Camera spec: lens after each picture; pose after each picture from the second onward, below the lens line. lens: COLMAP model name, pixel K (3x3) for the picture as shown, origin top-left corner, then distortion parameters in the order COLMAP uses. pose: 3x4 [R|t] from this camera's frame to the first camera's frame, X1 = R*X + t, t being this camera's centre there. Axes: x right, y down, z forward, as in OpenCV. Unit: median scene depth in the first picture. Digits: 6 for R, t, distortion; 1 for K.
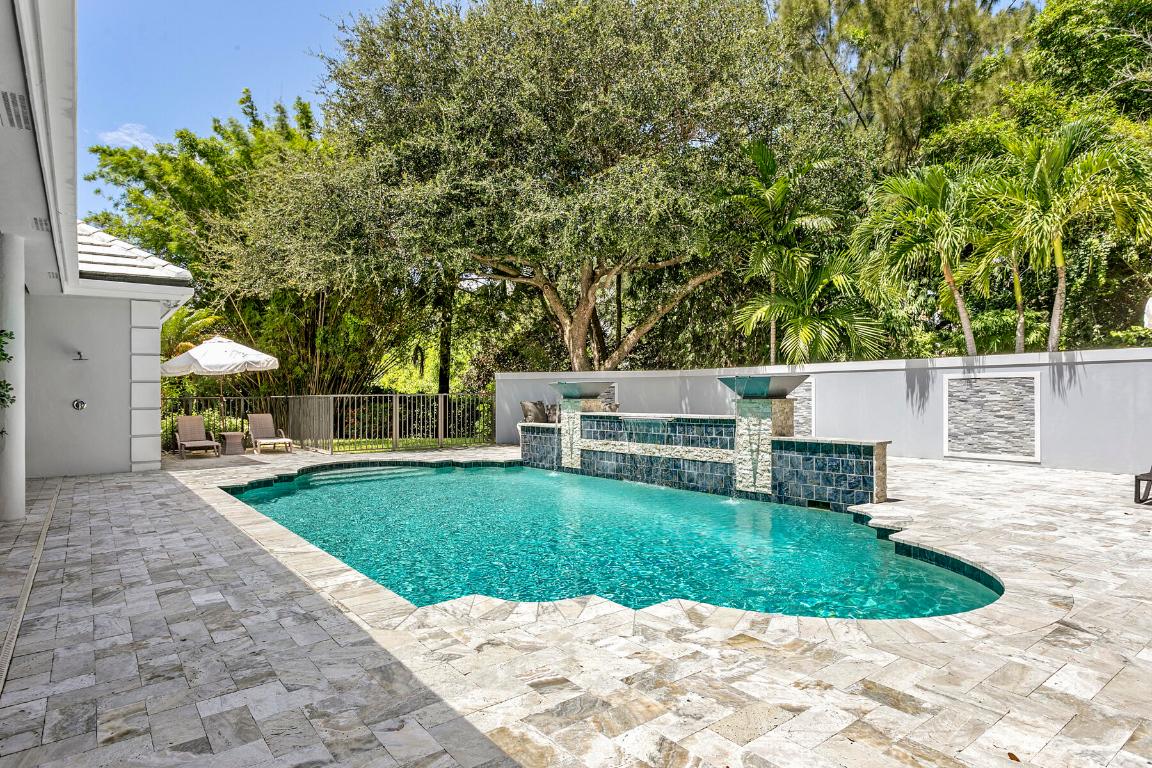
lens RADIAL K [[654.4, 0, 576.5], [0, 654.4, 387.8], [0, 0, 1]] dist [-0.007229, -0.000541]
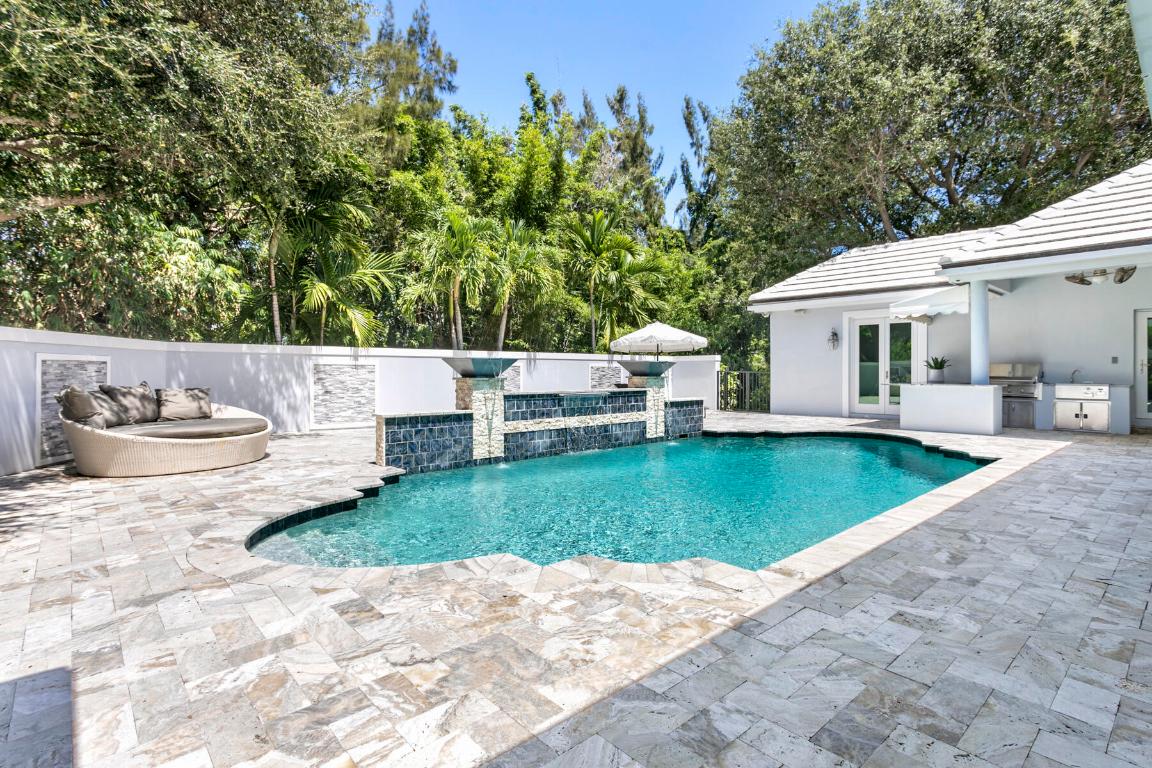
lens RADIAL K [[558.5, 0, 571.6], [0, 558.5, 376.3], [0, 0, 1]] dist [0.002856, 0.000806]
pose [[-0.074420, 0.007089, 0.997202, -0.835966], [-0.005205, 0.999958, -0.007497, 0.023135], [-0.997213, -0.005748, -0.074380, 1.065801]]
